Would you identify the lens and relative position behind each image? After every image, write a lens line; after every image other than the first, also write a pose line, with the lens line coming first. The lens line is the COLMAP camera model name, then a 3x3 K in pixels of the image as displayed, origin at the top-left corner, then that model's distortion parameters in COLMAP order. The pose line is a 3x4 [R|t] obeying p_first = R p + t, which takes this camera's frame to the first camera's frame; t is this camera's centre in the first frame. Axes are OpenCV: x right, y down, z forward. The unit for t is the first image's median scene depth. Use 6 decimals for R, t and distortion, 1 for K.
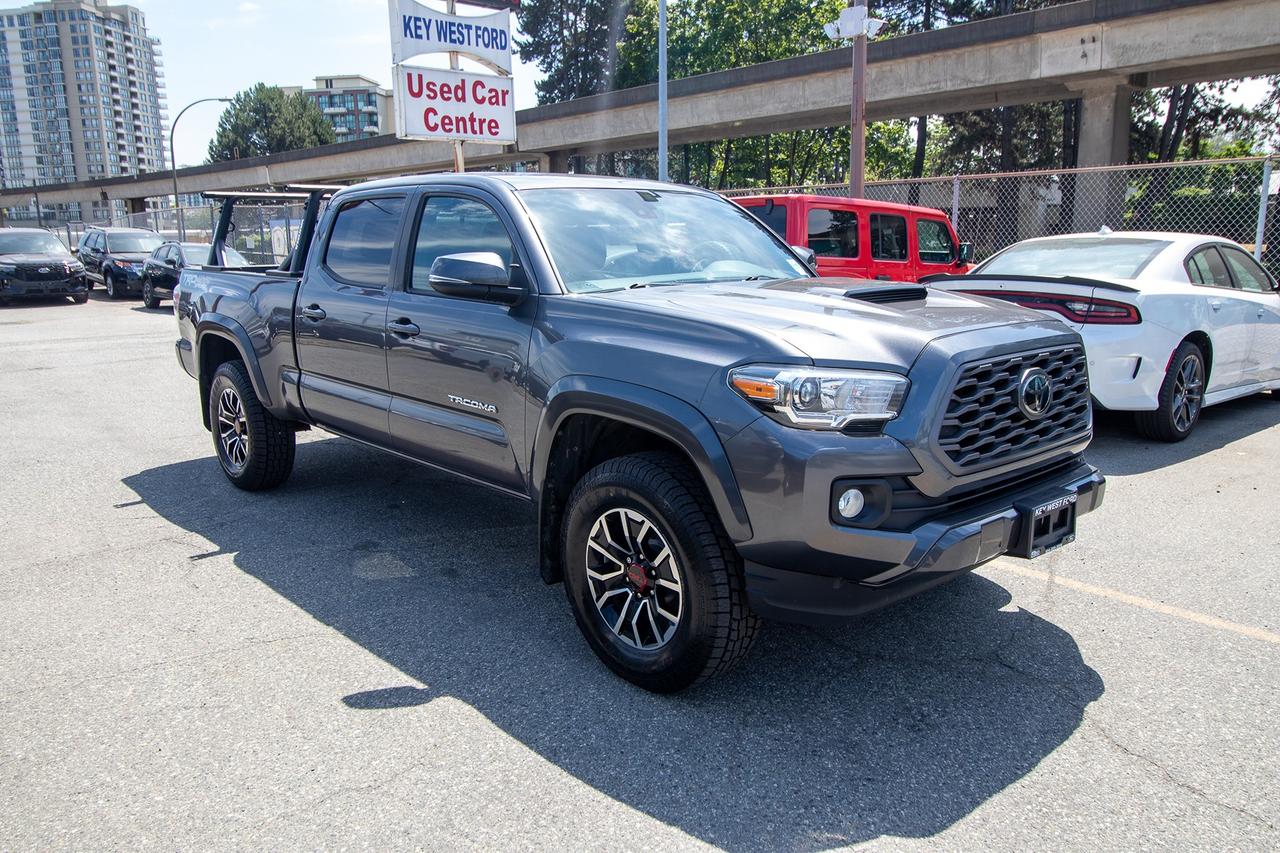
lens RADIAL K [[955.6, 0, 640.8], [0, 955.6, 432.2], [0, 0, 1]] dist [0.011408, -0.006963]
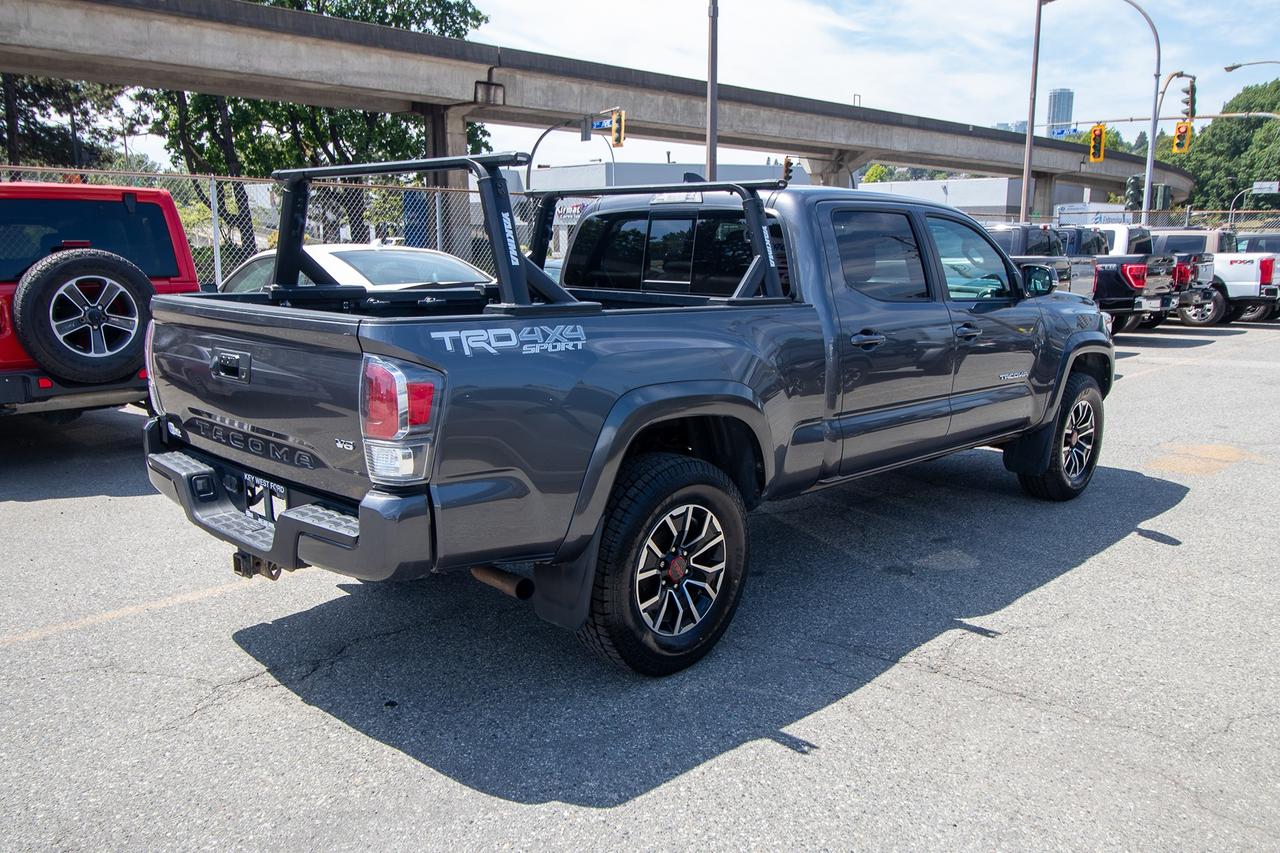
lens RADIAL K [[1009.5, 0, 634.2], [0, 1009.5, 424.8], [0, 0, 1]] dist [0.017222, -0.011230]
pose [[-0.057228, -0.180610, 0.981888, -0.324083], [0.183373, 0.964867, 0.188167, -0.069626], [-0.981376, 0.190820, -0.022098, 0.322308]]
